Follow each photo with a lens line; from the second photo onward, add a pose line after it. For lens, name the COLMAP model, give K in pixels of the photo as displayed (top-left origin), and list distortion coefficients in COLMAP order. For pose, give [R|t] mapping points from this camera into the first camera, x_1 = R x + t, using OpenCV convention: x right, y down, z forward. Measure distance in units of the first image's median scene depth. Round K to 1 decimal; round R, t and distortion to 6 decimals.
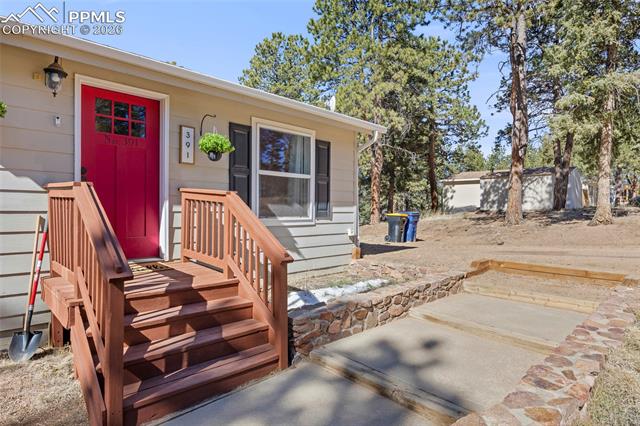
lens RADIAL K [[345.7, 0, 320.0], [0, 345.7, 213.0], [0, 0, 1]] dist [0.000714, 0.000104]
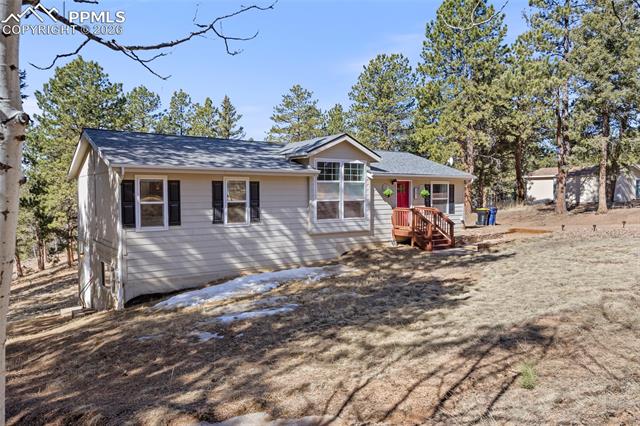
lens RADIAL K [[407.9, 0, 320.0], [0, 407.9, 213.0], [0, 0, 1]] dist [-0.000255, -0.000350]
pose [[0.984734, -0.002148, -0.174052, -0.144500], [0.008433, 0.999338, 0.035379, -0.035291], [0.173861, -0.036306, 0.984101, -0.739262]]
